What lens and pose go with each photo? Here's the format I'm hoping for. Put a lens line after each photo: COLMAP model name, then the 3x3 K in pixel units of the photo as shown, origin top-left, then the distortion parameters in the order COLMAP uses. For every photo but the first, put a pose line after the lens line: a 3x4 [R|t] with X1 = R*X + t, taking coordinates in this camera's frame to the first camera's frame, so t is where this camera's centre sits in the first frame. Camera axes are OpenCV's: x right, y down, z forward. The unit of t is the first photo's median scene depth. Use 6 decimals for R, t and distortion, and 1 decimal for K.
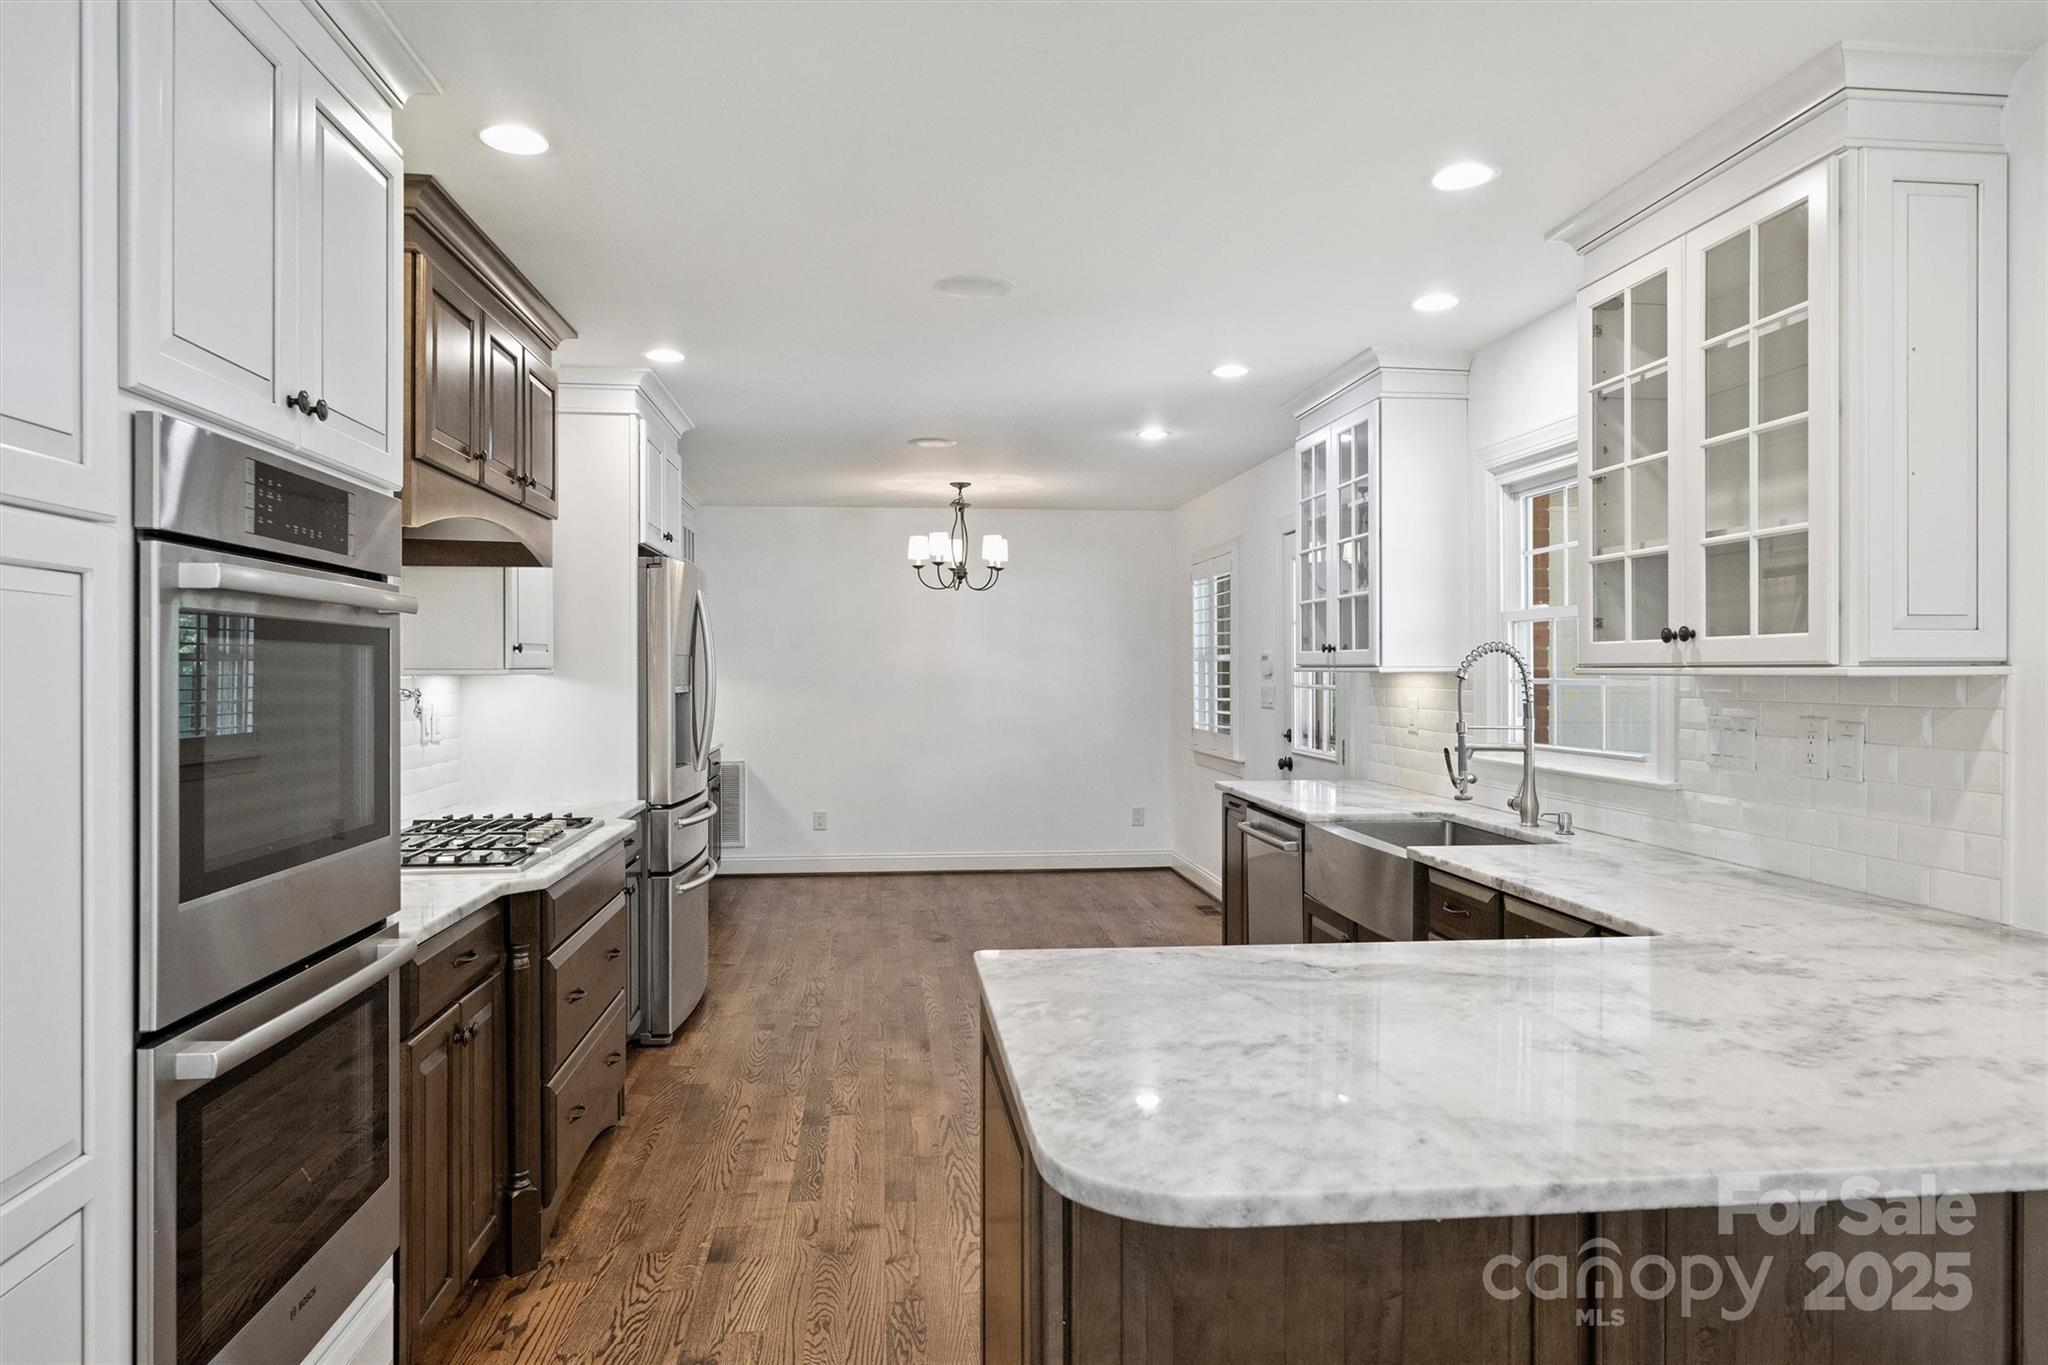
lens RADIAL K [[1161.3, 0, 1011.5], [0, 1161.3, 674.0], [0, 0, 1]] dist [-0.001997, 0.000743]
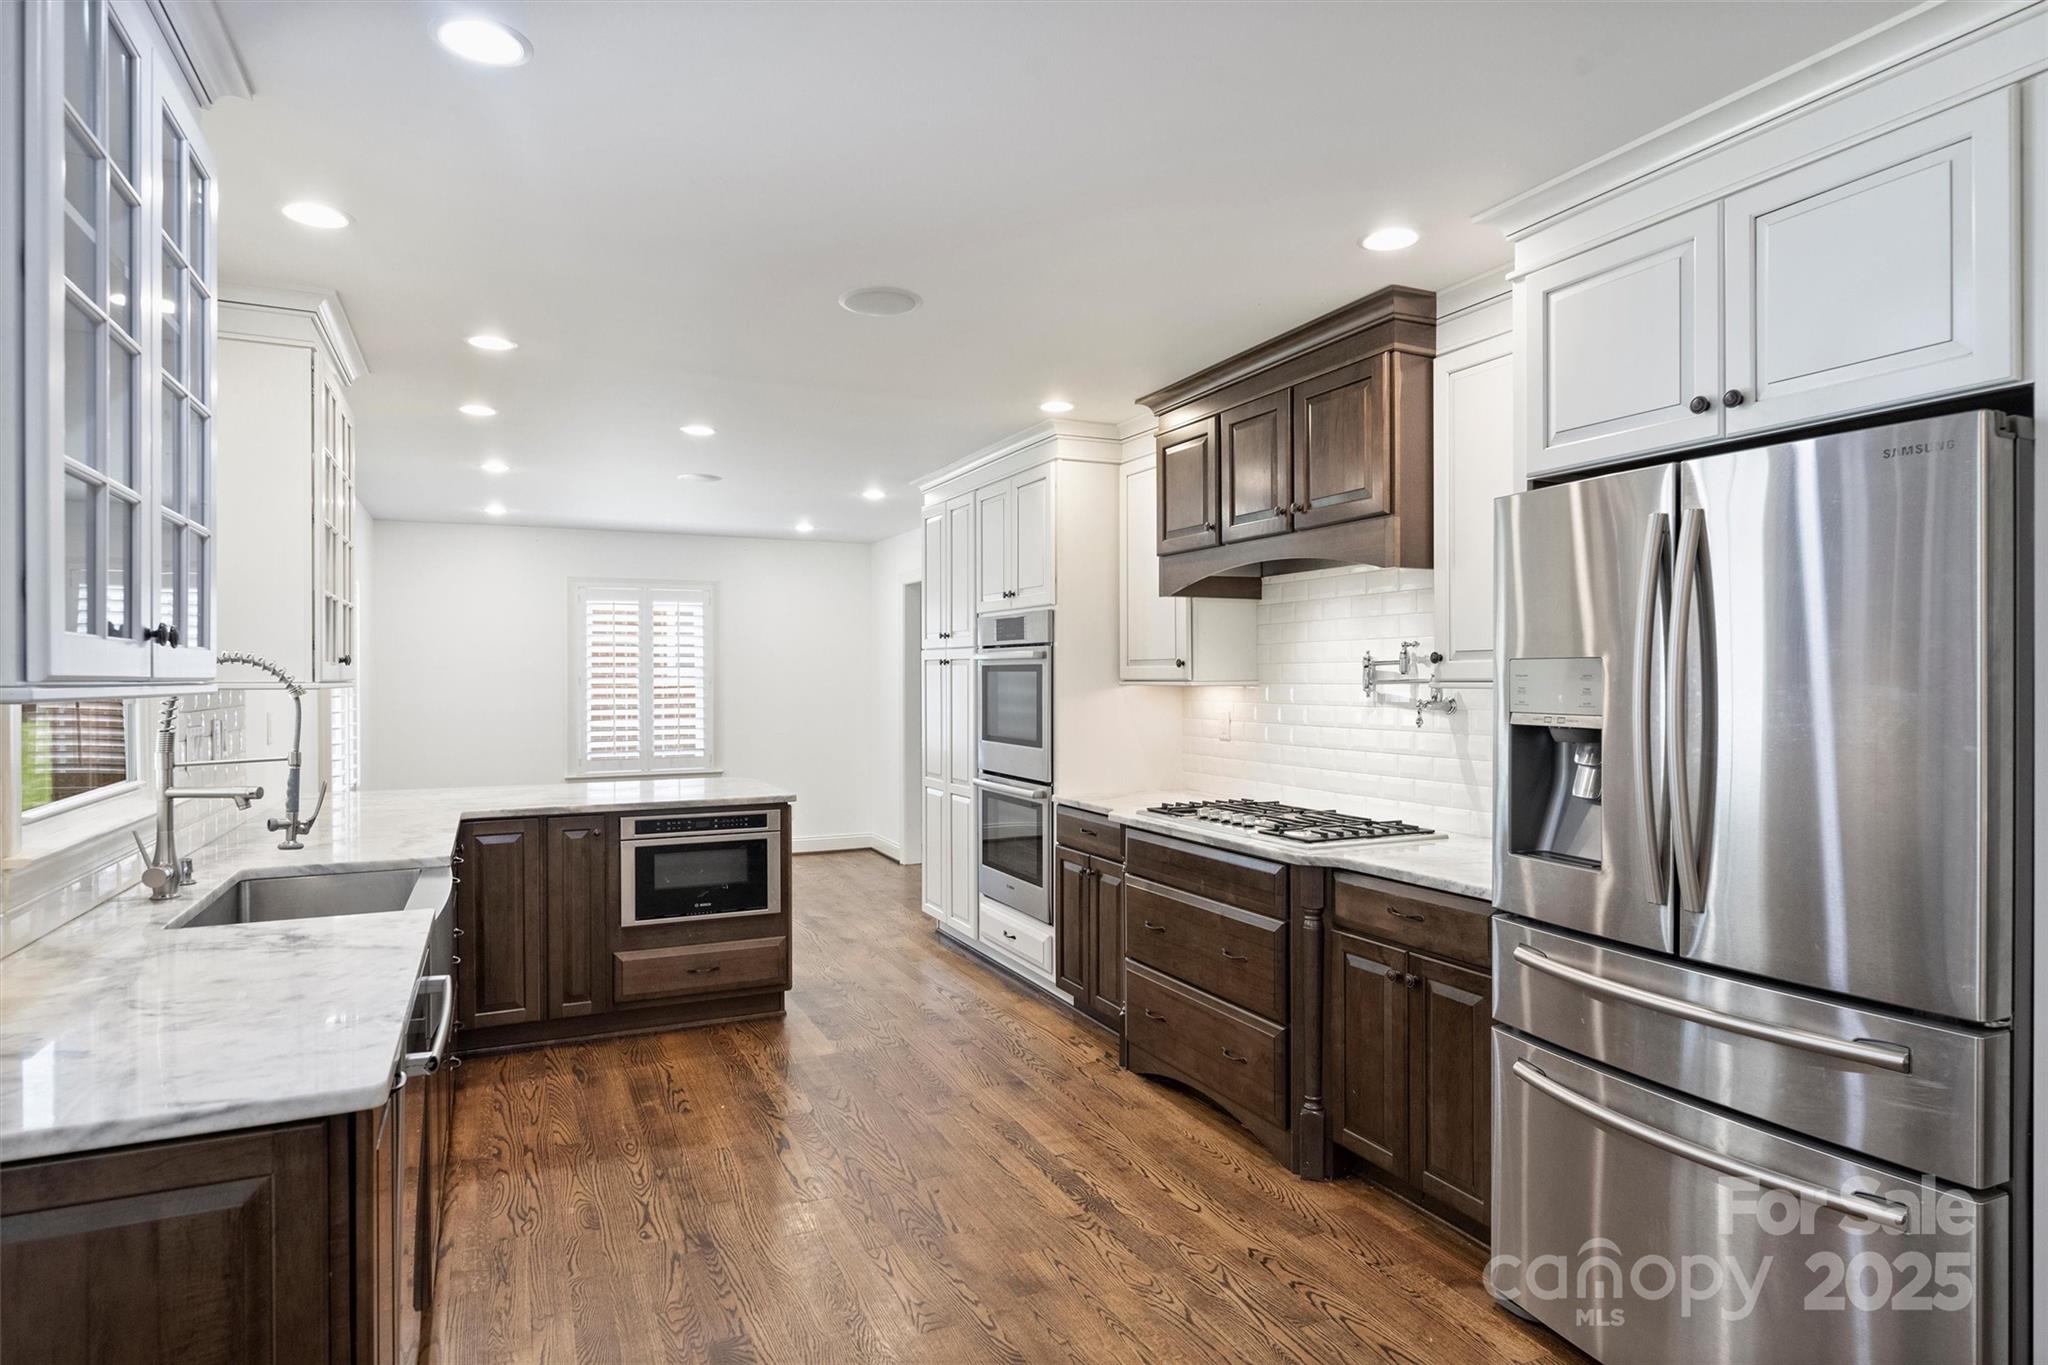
lens RADIAL K [[1161.3, 0, 1011.5], [0, 1161.3, 674.0], [0, 0, 1]] dist [-0.001997, 0.000743]
pose [[-0.949062, 0.003637, -0.315070, 0.224500], [0.002124, 0.999985, 0.005144, -0.022488], [0.315083, 0.004213, -0.949055, 2.500656]]
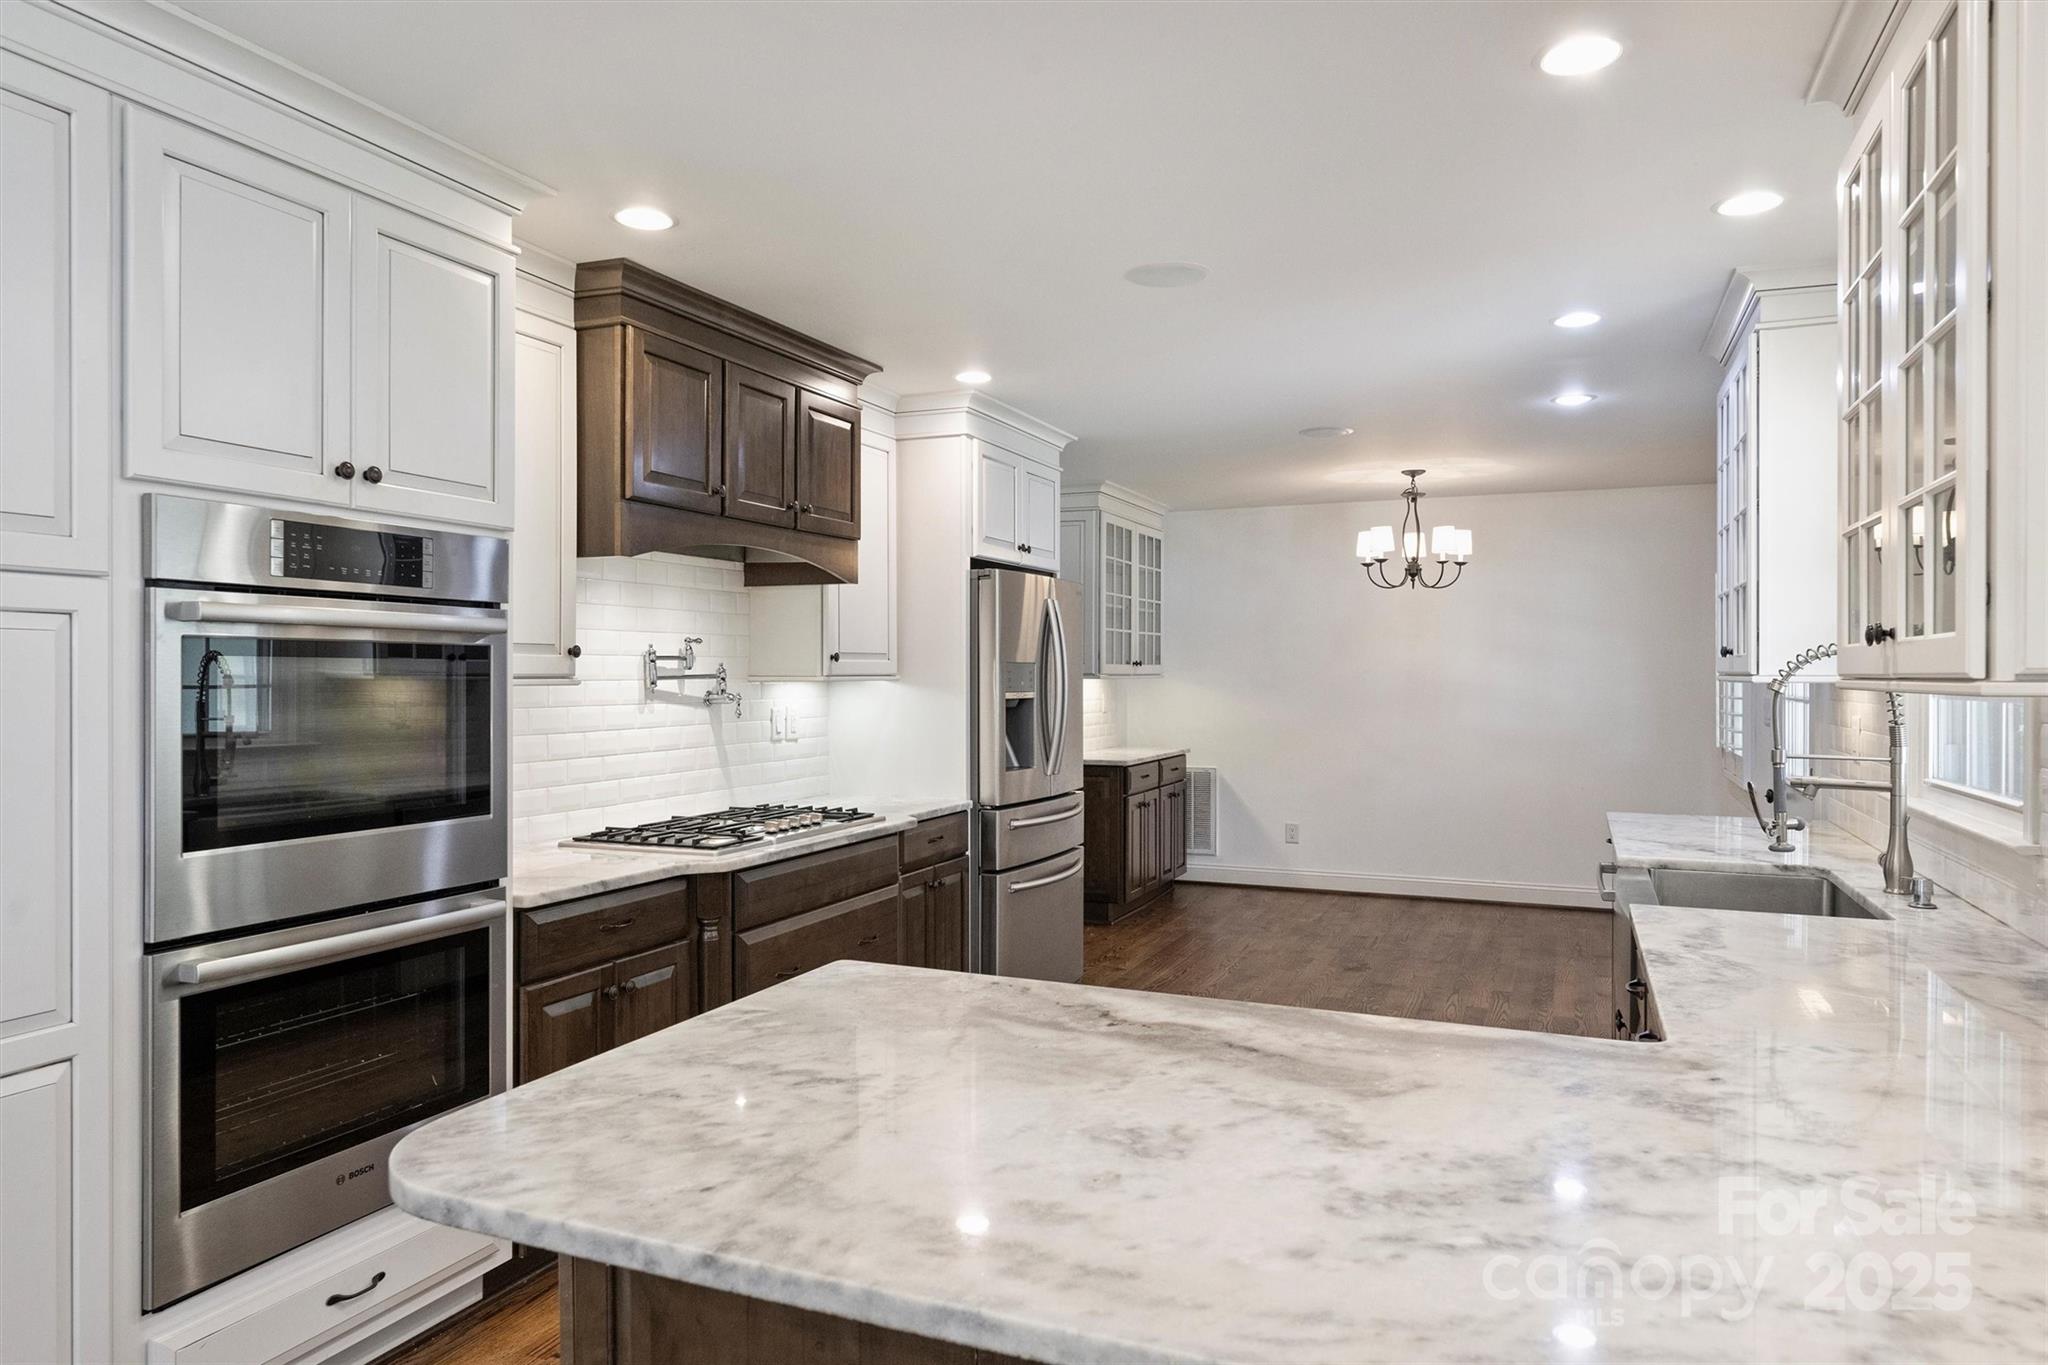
lens RADIAL K [[1210.4, 0, 1080.8], [0, 1210.4, 680.6], [0, 0, 1]] dist [-0.001457, -0.000619]
pose [[0.890931, 0.003851, -0.454122, 0.447200], [-0.002963, 0.999992, 0.002668, -0.005371], [0.454128, -0.001032, 0.890936, 0.111202]]
